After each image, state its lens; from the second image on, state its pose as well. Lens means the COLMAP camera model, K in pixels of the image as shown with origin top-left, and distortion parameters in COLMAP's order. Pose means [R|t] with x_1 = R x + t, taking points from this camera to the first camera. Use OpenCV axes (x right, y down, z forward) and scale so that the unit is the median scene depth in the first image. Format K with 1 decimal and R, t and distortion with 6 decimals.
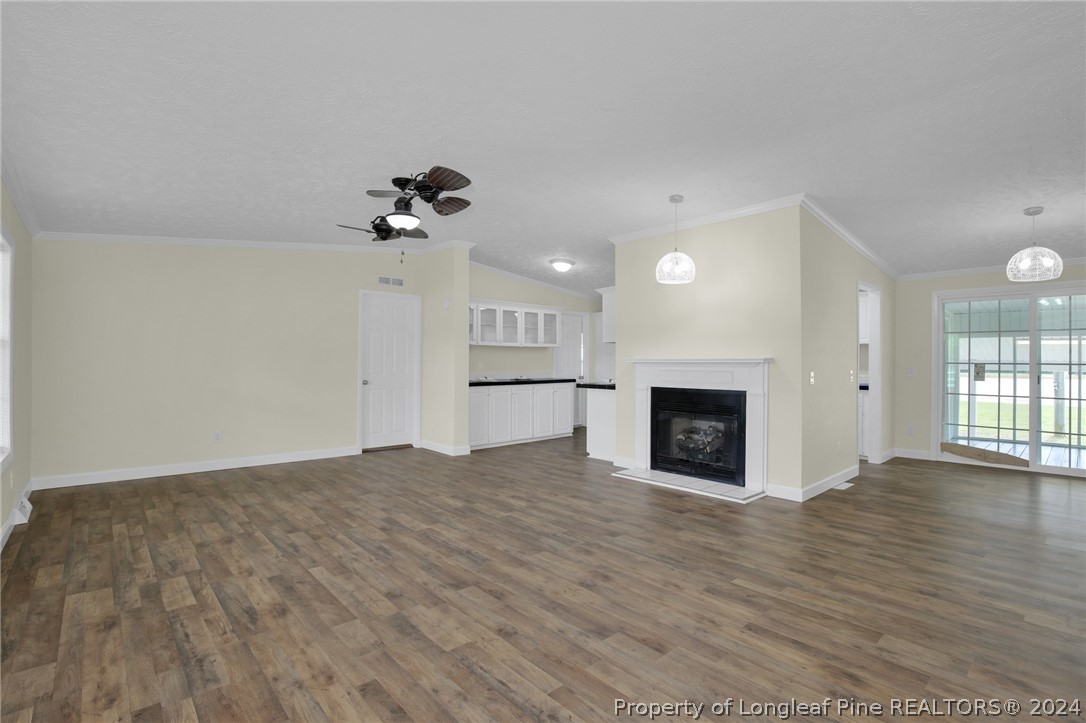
lens RADIAL K [[509.9, 0, 541.9], [0, 509.9, 362.3], [0, 0, 1]] dist [-0.027507, 0.002316]
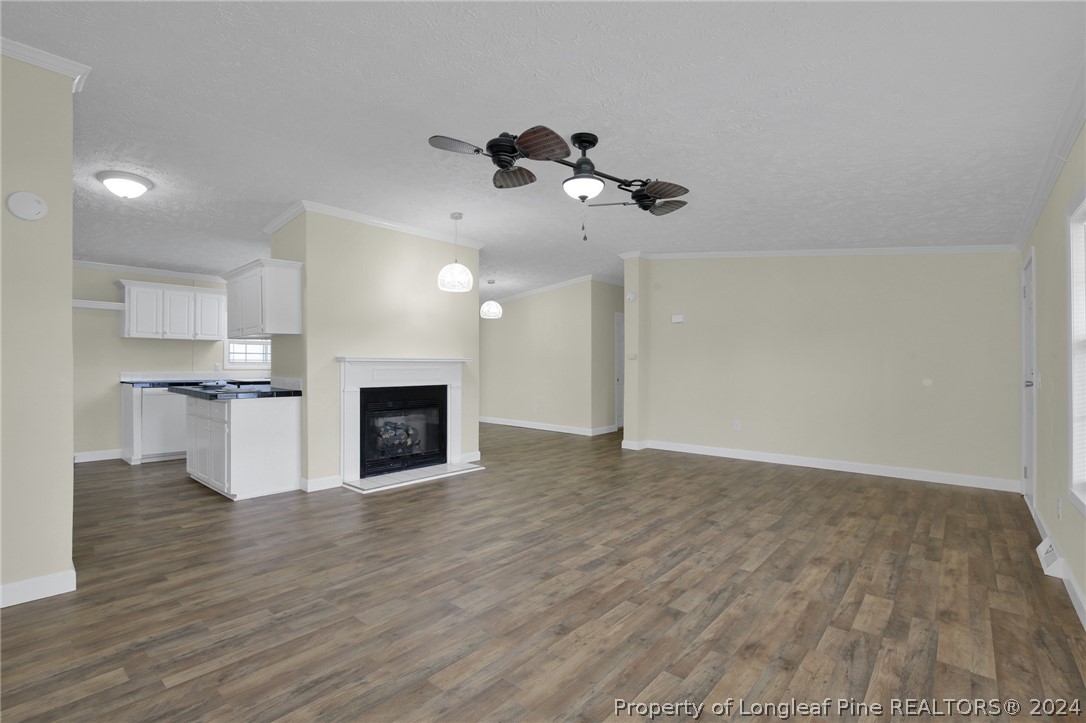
lens RADIAL K [[509.9, 0, 541.1], [0, 509.9, 363.1], [0, 0, 1]] dist [-0.027507, 0.002316]
pose [[-0.143051, -0.004098, 0.989707, -1.329945], [-0.010159, 0.999945, 0.002672, -0.002513], [-0.989663, -0.009672, -0.143084, 1.489906]]
